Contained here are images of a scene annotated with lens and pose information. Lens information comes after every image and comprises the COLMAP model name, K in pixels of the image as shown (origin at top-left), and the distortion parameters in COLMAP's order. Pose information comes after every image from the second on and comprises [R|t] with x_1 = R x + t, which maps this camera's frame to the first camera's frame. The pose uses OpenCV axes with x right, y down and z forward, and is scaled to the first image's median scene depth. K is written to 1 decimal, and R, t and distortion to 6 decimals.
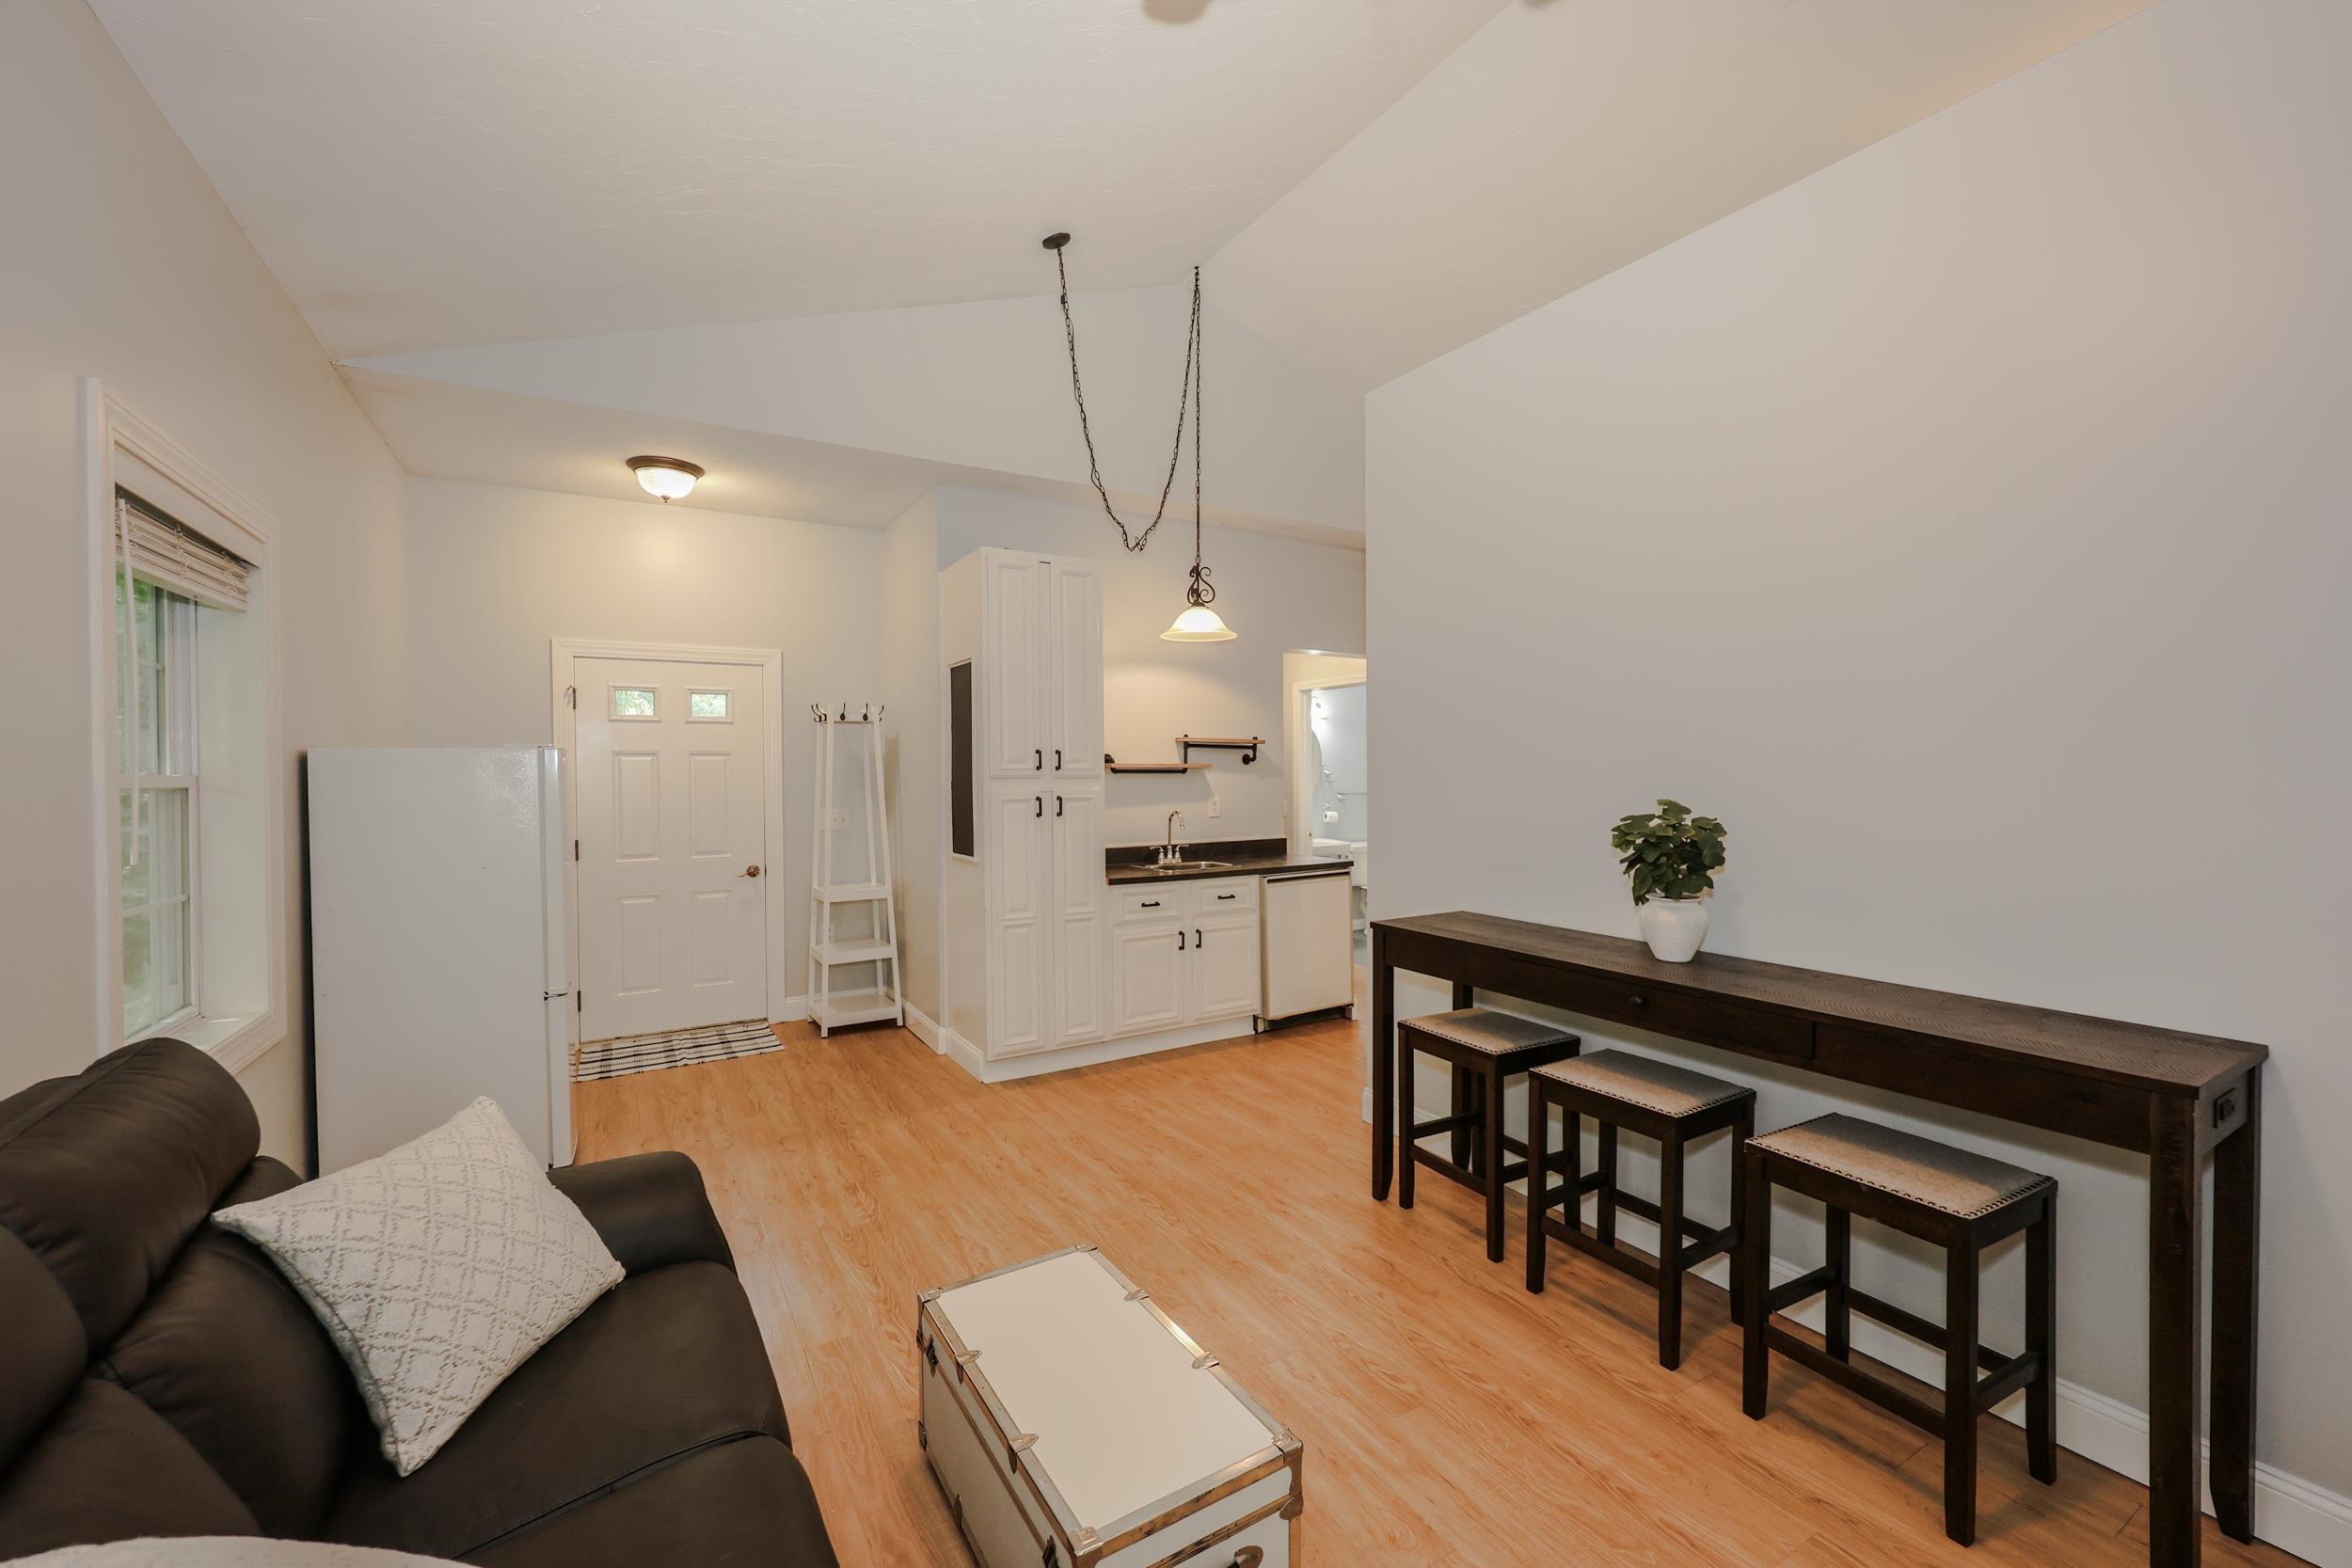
lens RADIAL K [[967.9, 0, 1187.5], [0, 967.9, 770.0], [0, 0, 1]] dist [0.000487, -0.000302]
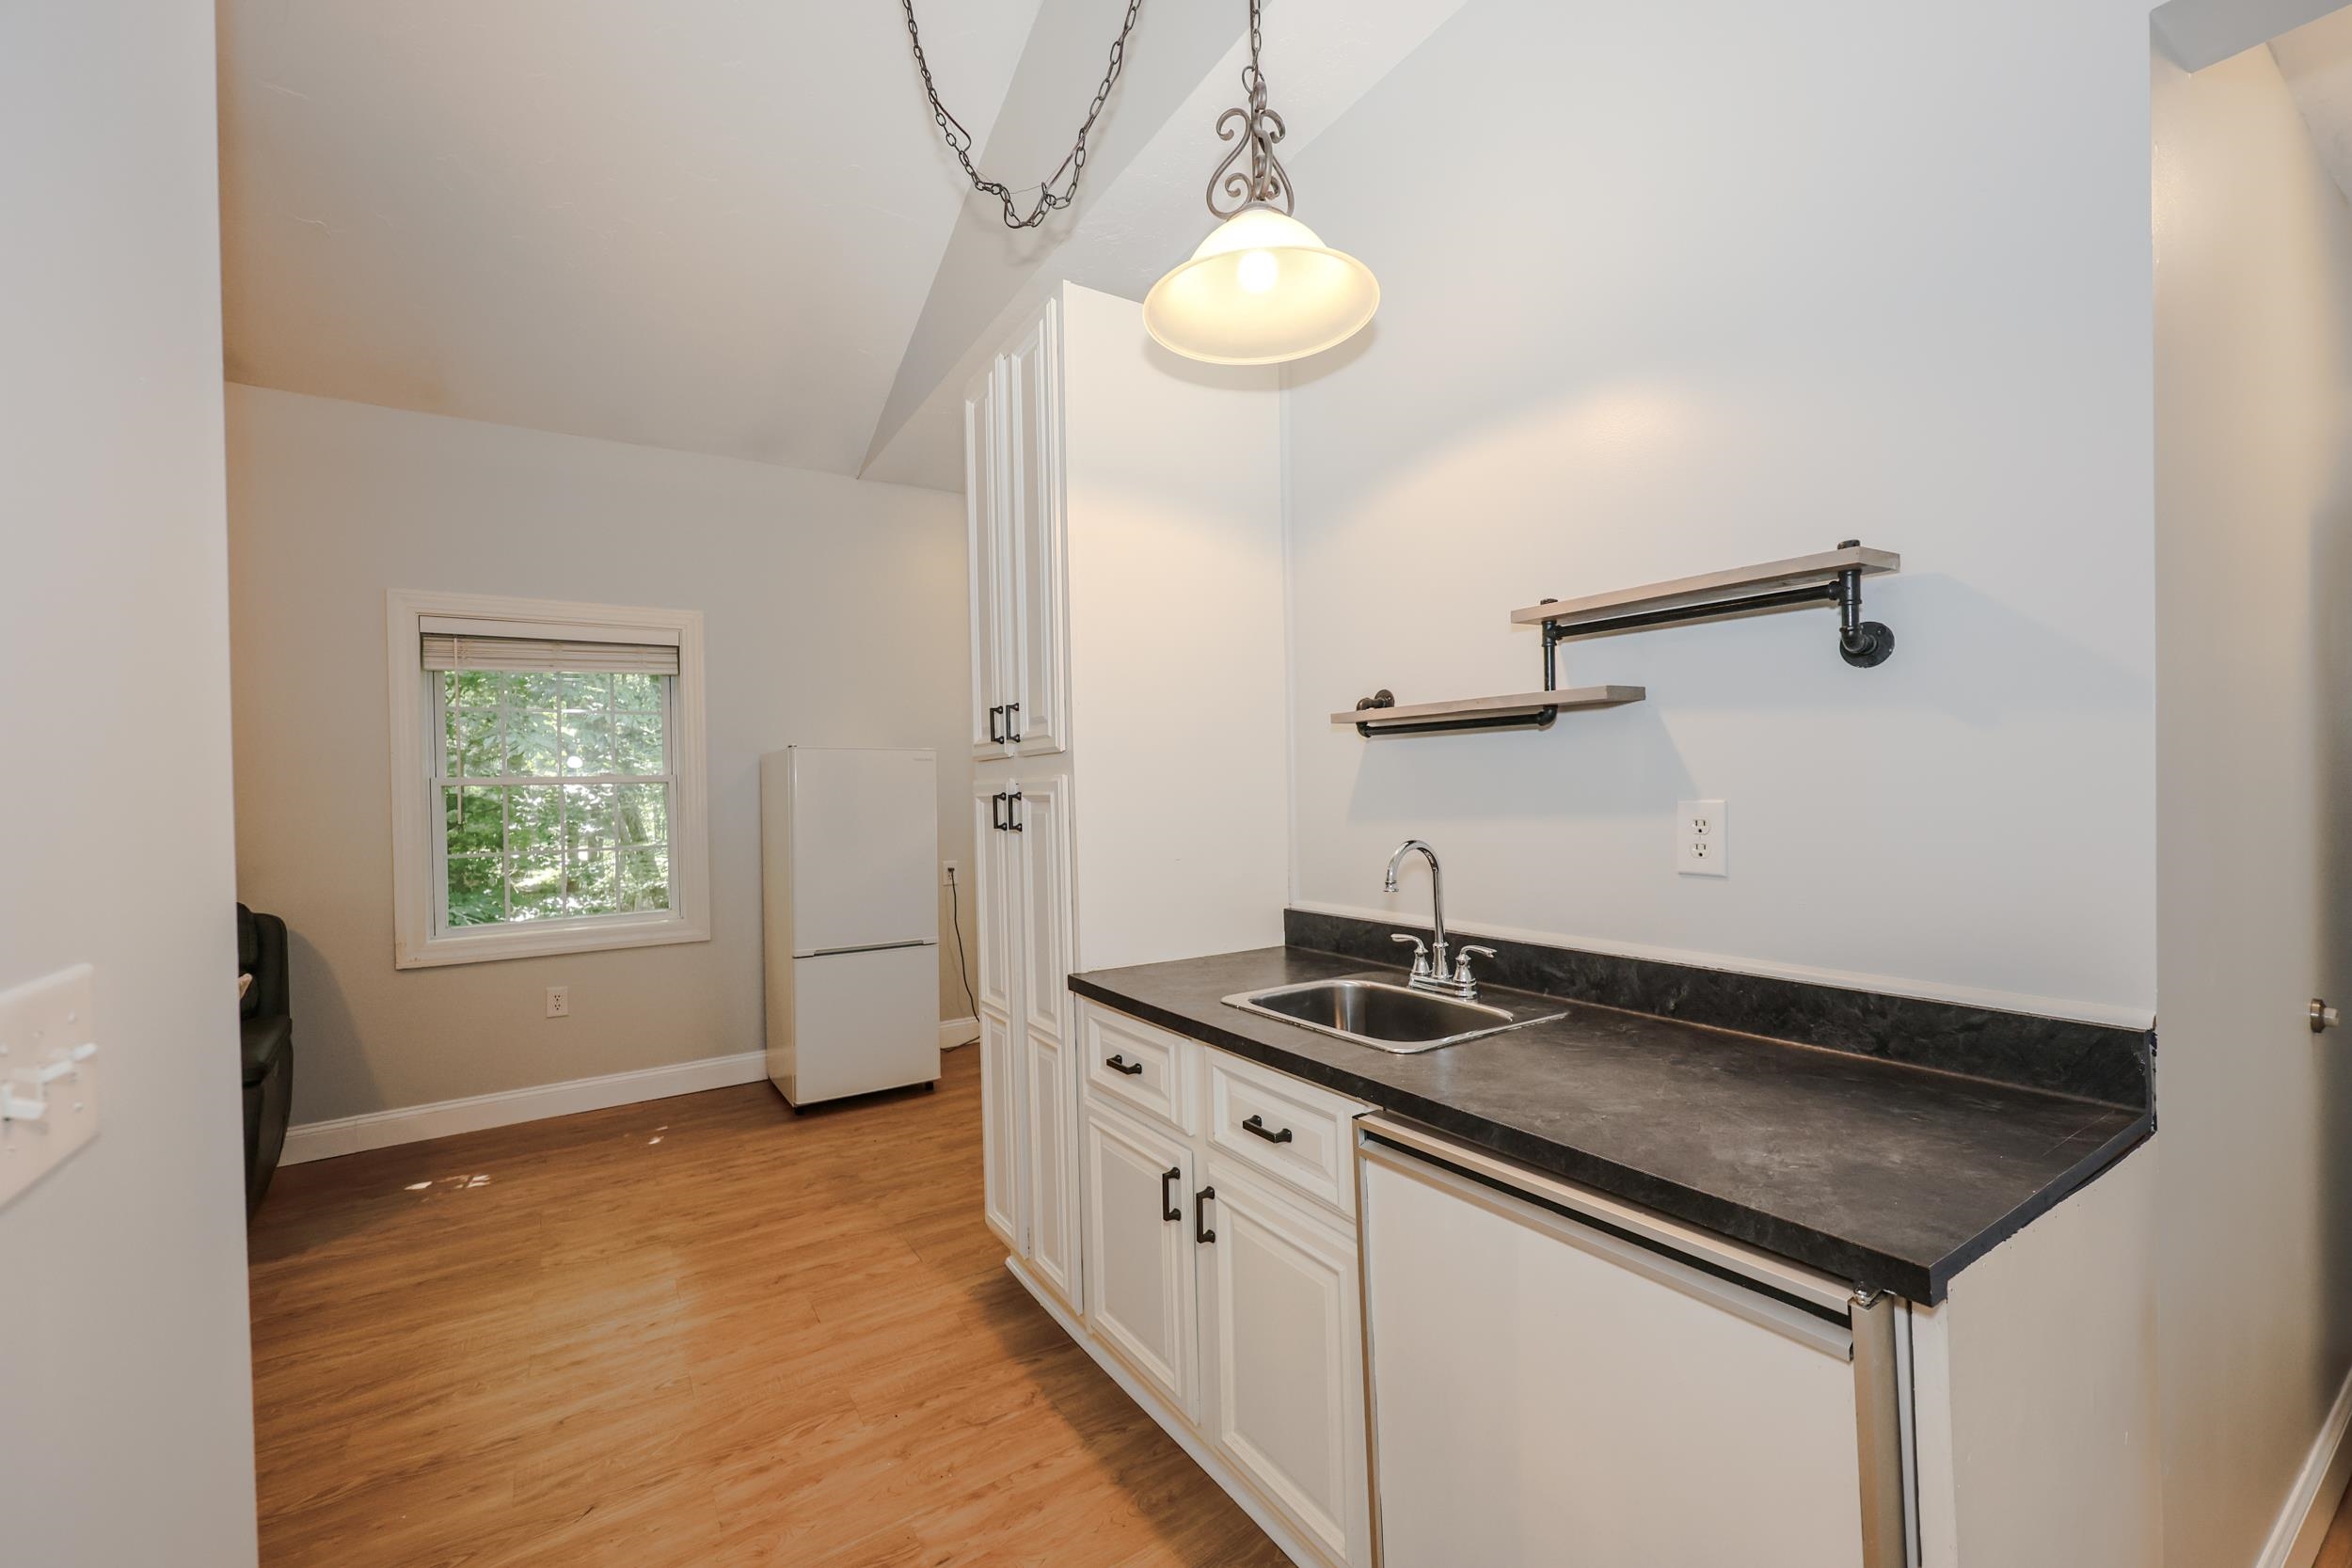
lens RADIAL K [[967.9, 0, 1190.5], [0, 967.9, 784.9], [0, 0, 1]] dist [0.000487, -0.000302]
pose [[0.024936, 0.000393, -0.999689, 0.320013], [0.010331, 0.999946, 0.000651, 0.024020], [0.999636, -0.010344, 0.024931, 0.905366]]
